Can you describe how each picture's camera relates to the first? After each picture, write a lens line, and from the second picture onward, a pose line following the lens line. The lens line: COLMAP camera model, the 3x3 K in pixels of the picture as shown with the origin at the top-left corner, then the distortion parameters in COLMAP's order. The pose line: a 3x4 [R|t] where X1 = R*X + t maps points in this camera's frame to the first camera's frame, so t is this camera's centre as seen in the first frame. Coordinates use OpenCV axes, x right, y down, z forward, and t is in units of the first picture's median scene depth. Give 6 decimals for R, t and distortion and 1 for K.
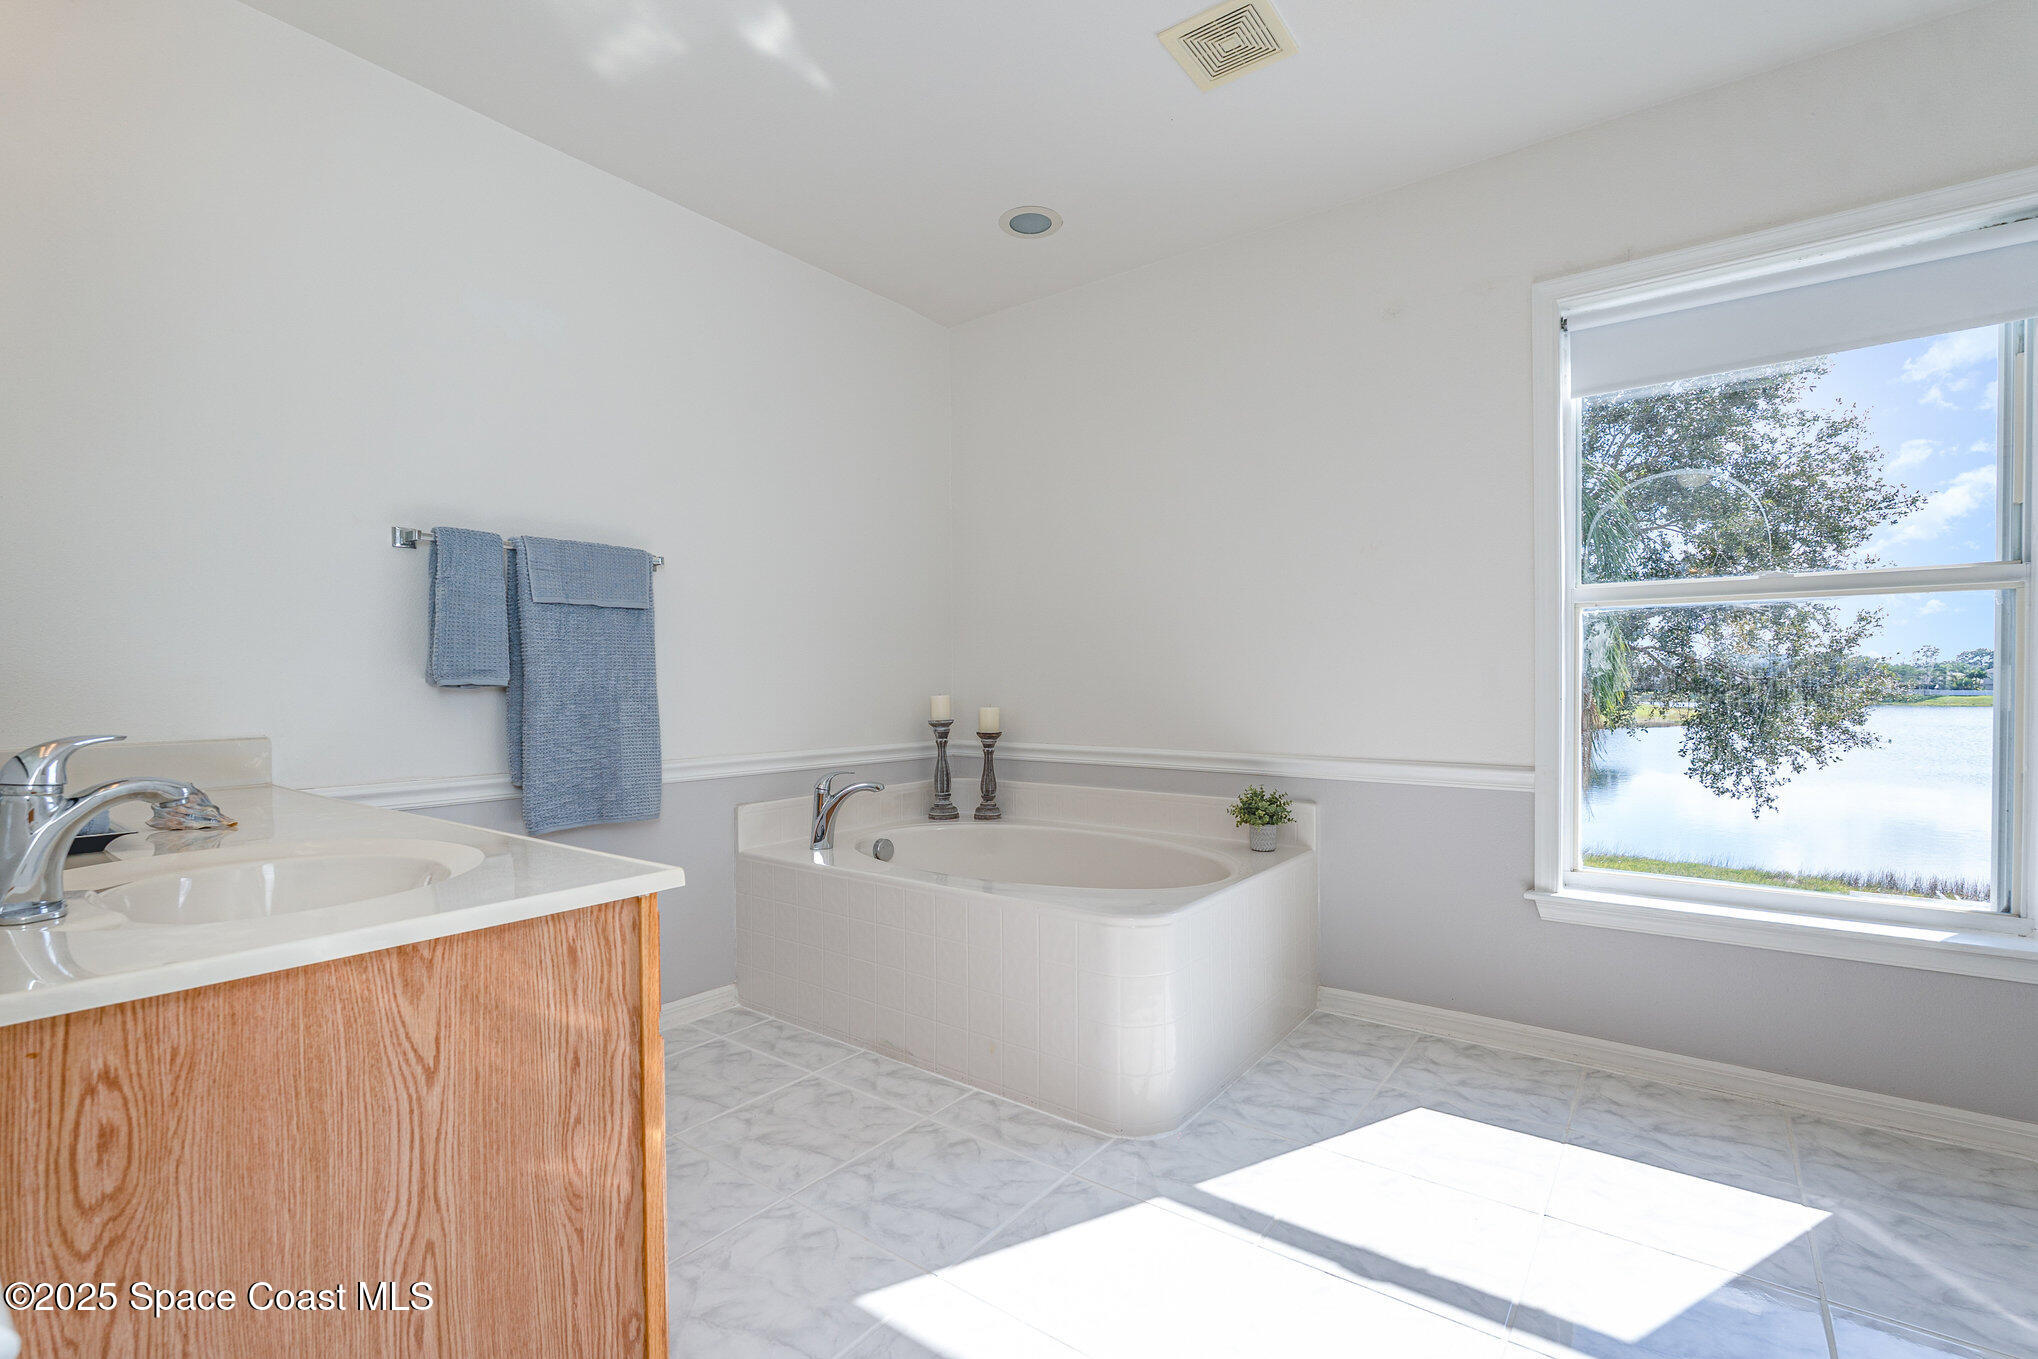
lens RADIAL K [[909.4, 0, 1028.0], [0, 909.4, 694.7], [0, 0, 1]] dist [-0.006128, -0.000121]
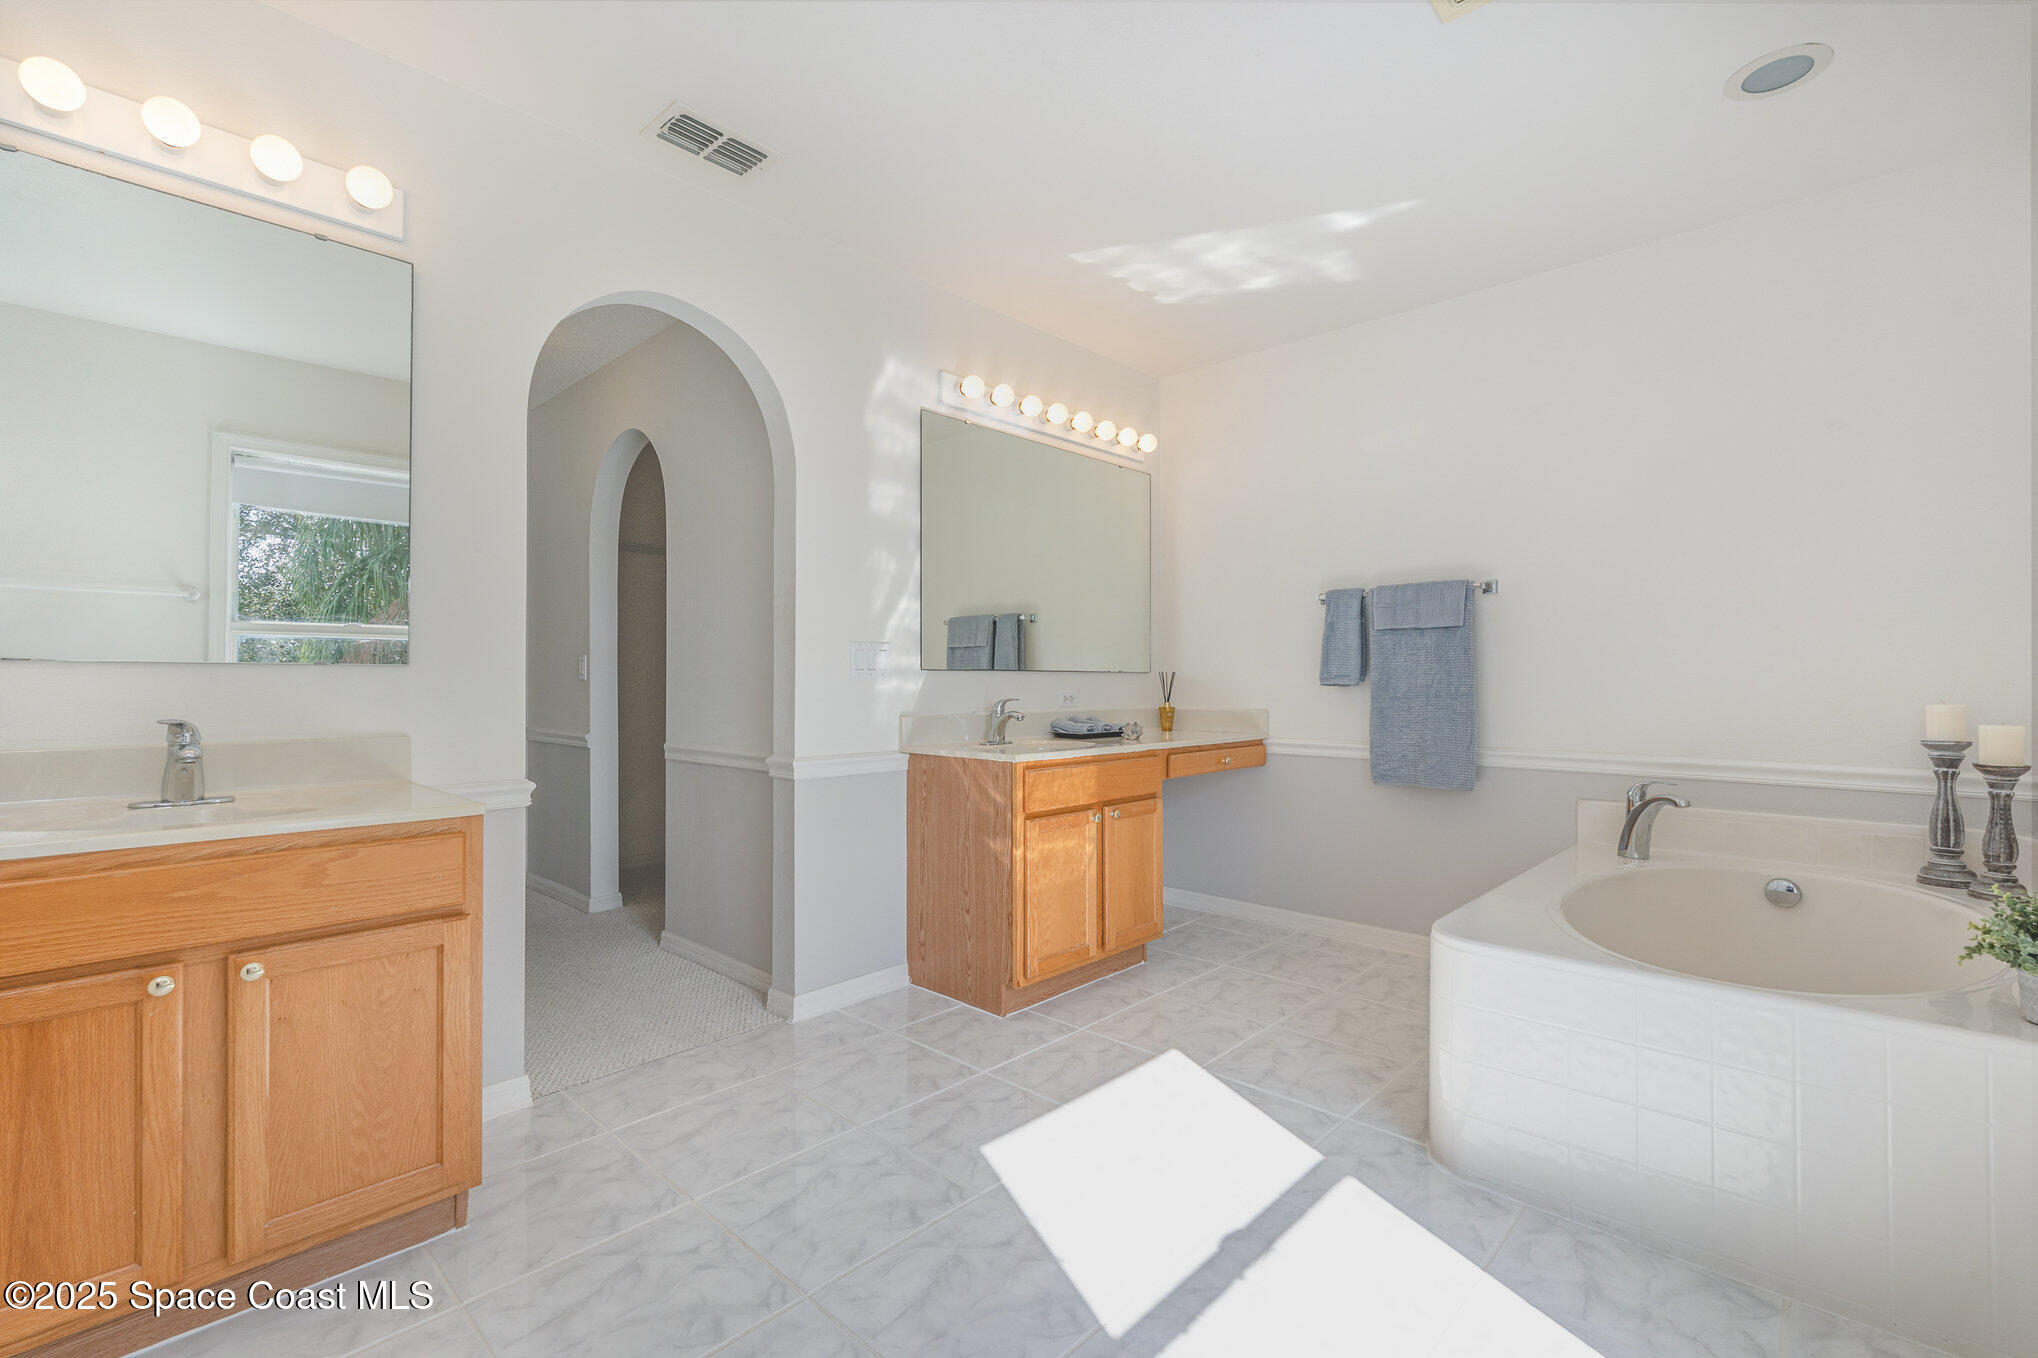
lens RADIAL K [[909.4, 0, 1028.1], [0, 909.4, 669.2], [0, 0, 1]] dist [-0.006128, -0.000121]
pose [[-0.124336, -0.009798, -0.992192, 1.133905], [-0.014025, 0.999869, -0.008116, -0.018084], [0.992141, 0.012907, -0.124457, 0.682658]]
